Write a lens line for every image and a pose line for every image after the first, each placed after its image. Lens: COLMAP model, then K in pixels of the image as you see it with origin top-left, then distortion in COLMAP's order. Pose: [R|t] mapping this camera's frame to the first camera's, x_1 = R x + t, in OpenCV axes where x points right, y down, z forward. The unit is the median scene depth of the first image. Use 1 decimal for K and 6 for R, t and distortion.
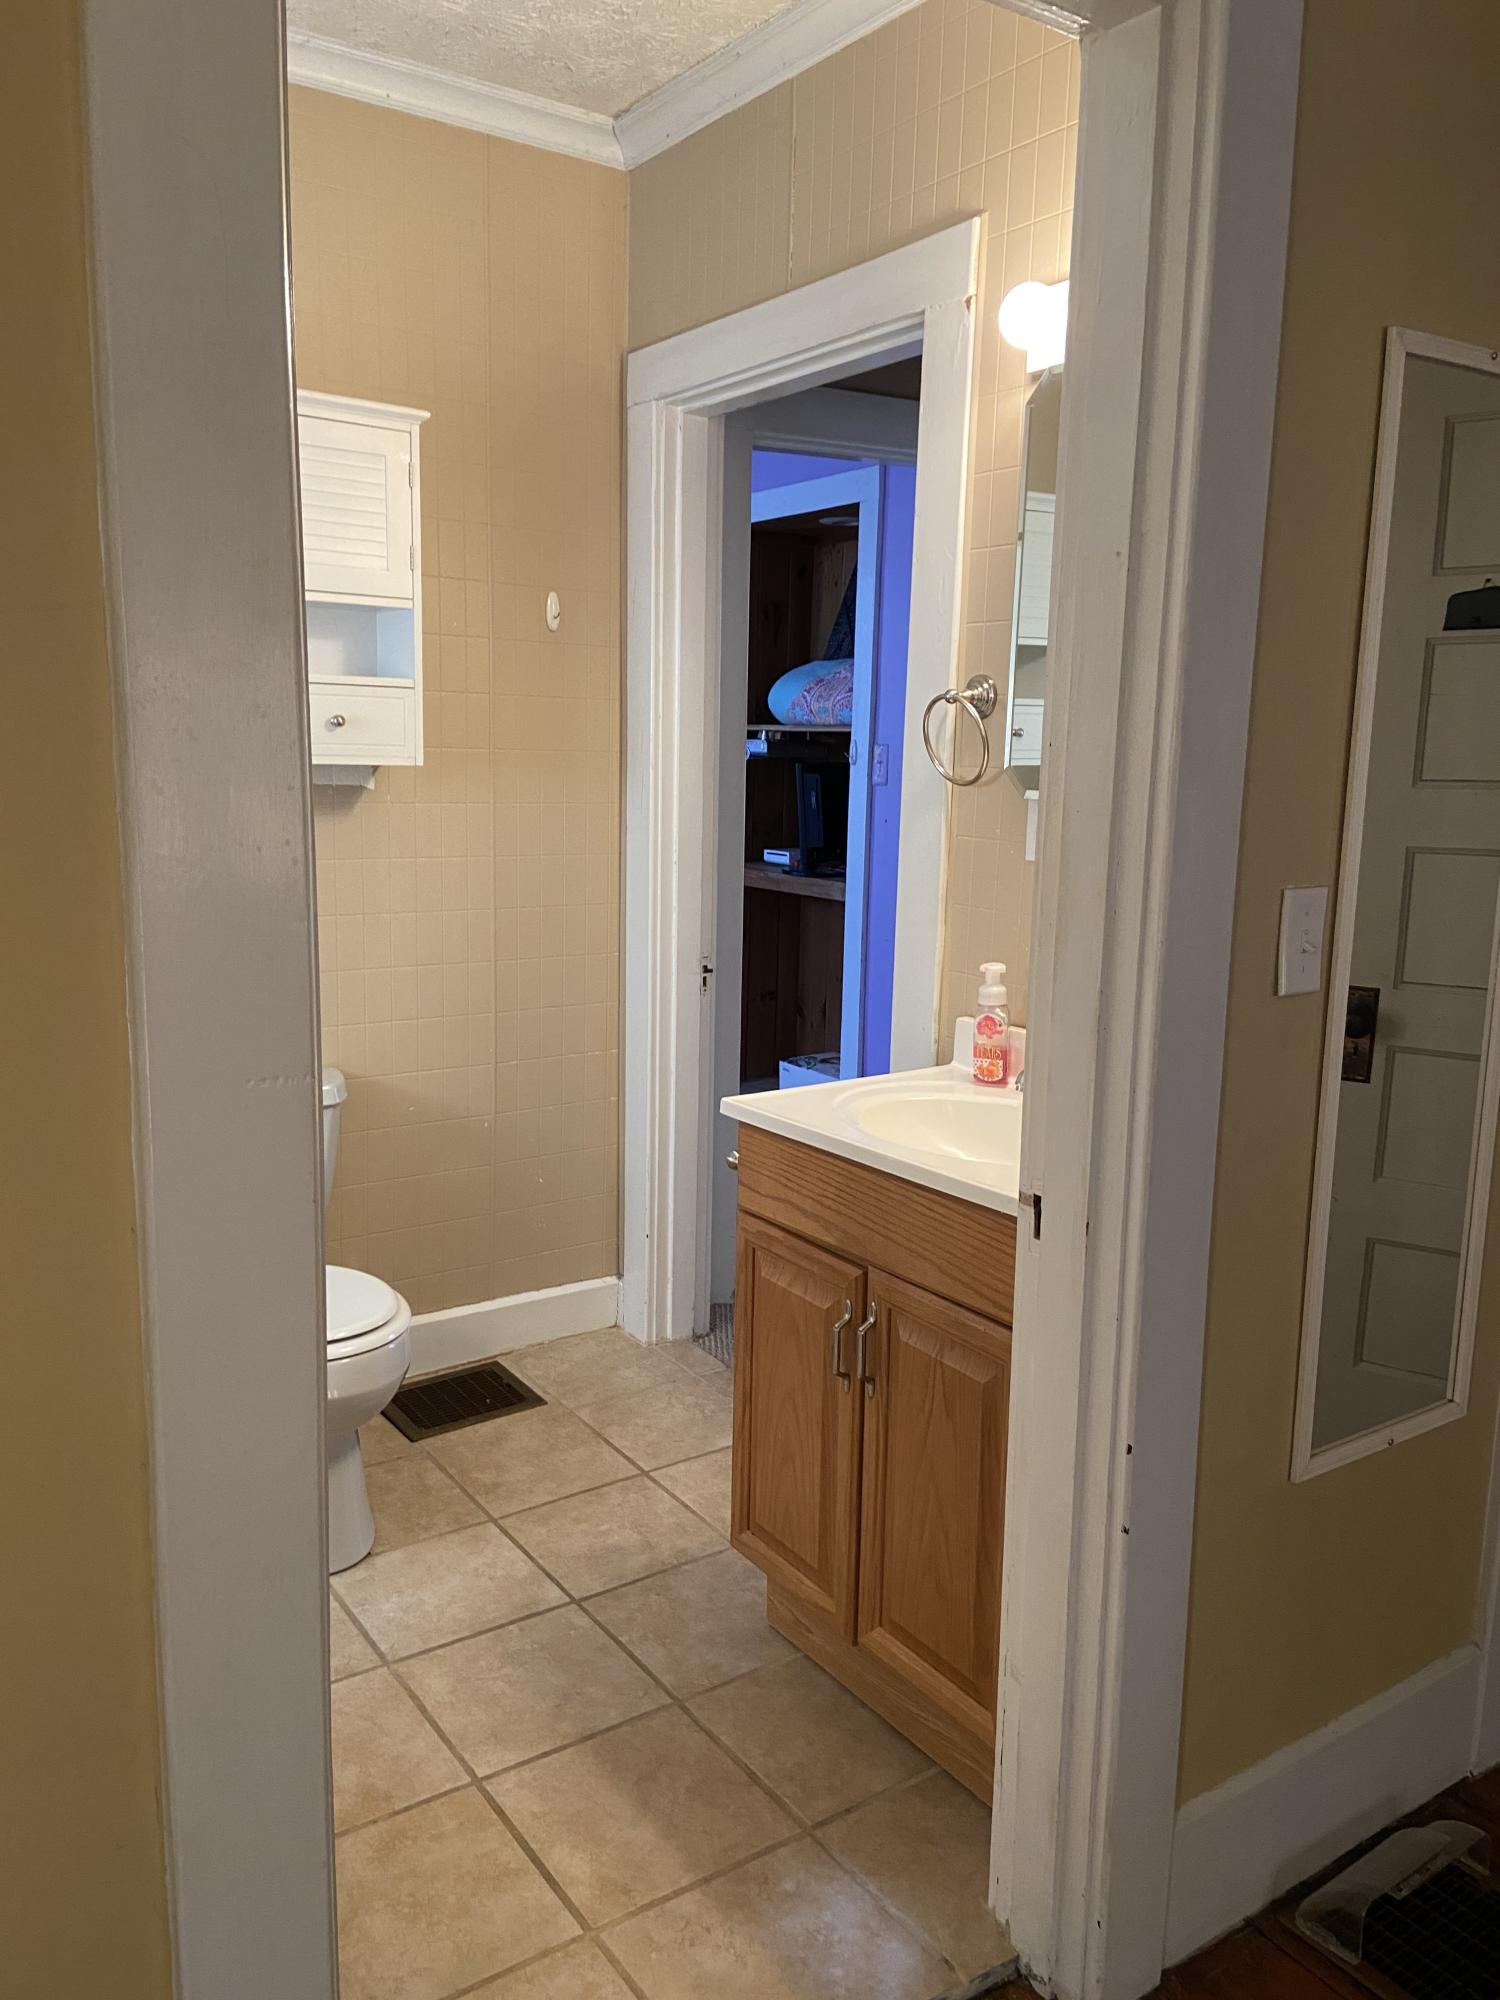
lens RADIAL K [[1512.3, 0, 742.3], [0, 1512.3, 984.3], [0, 0, 1]] dist [0.123787, -0.155842]
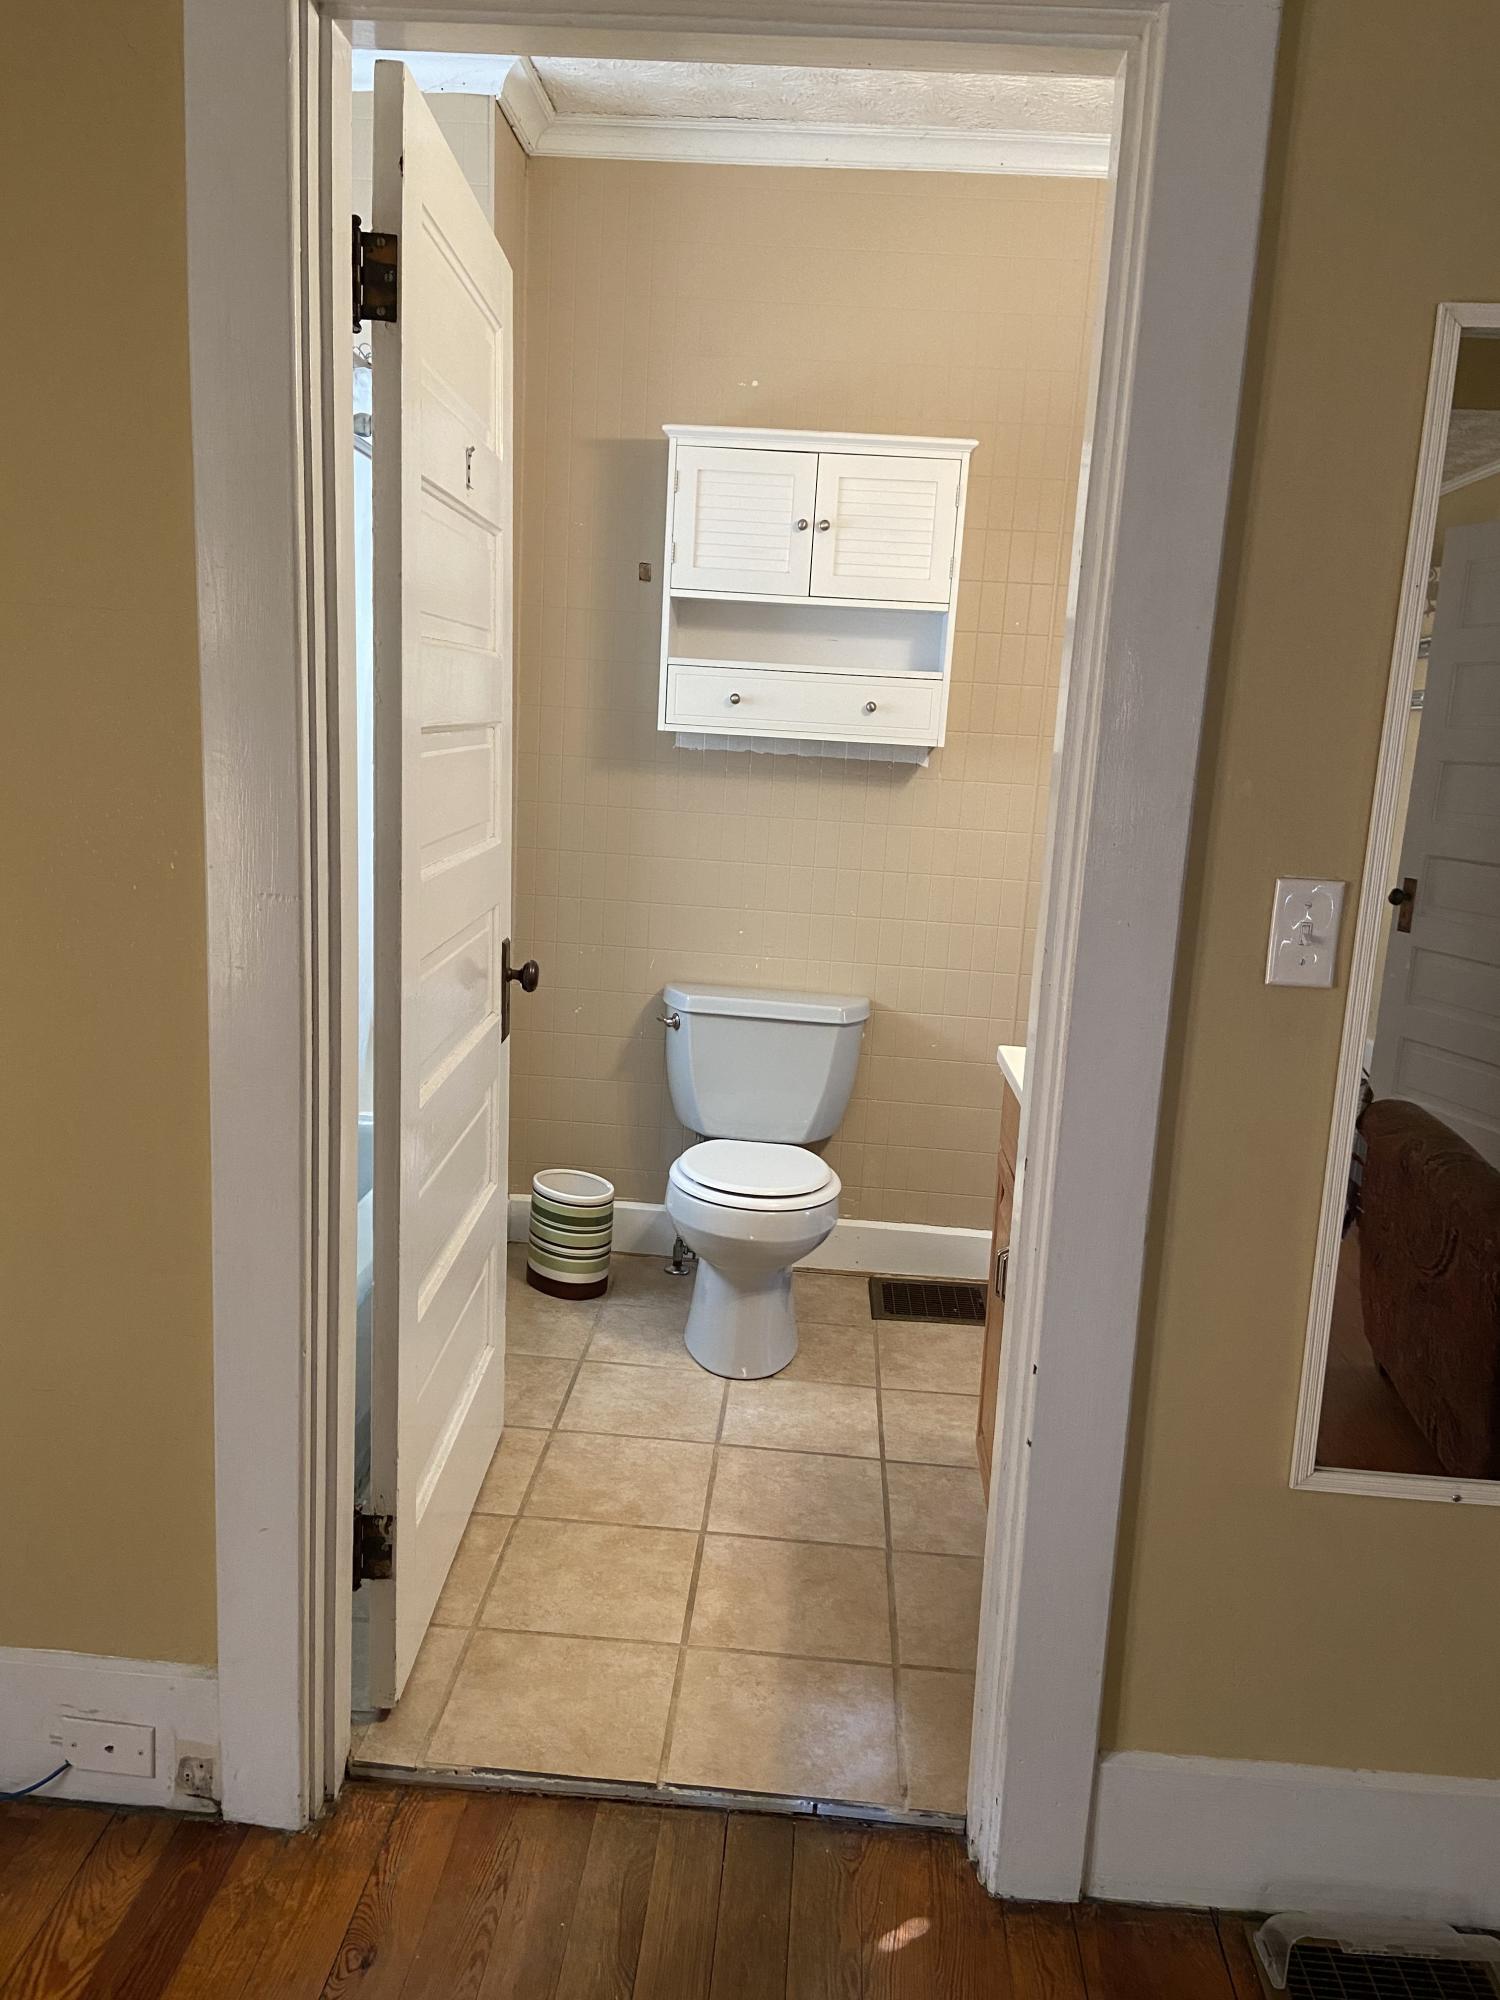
lens RADIAL K [[1512.3, 0, 764.5], [0, 1512.3, 991.7], [0, 0, 1]] dist [0.123787, -0.155842]
pose [[0.791887, 0.137263, -0.595041, 0.523577], [-0.136968, 0.989508, 0.045979, 0.008602], [0.595109, 0.045091, 0.802379, -0.003101]]
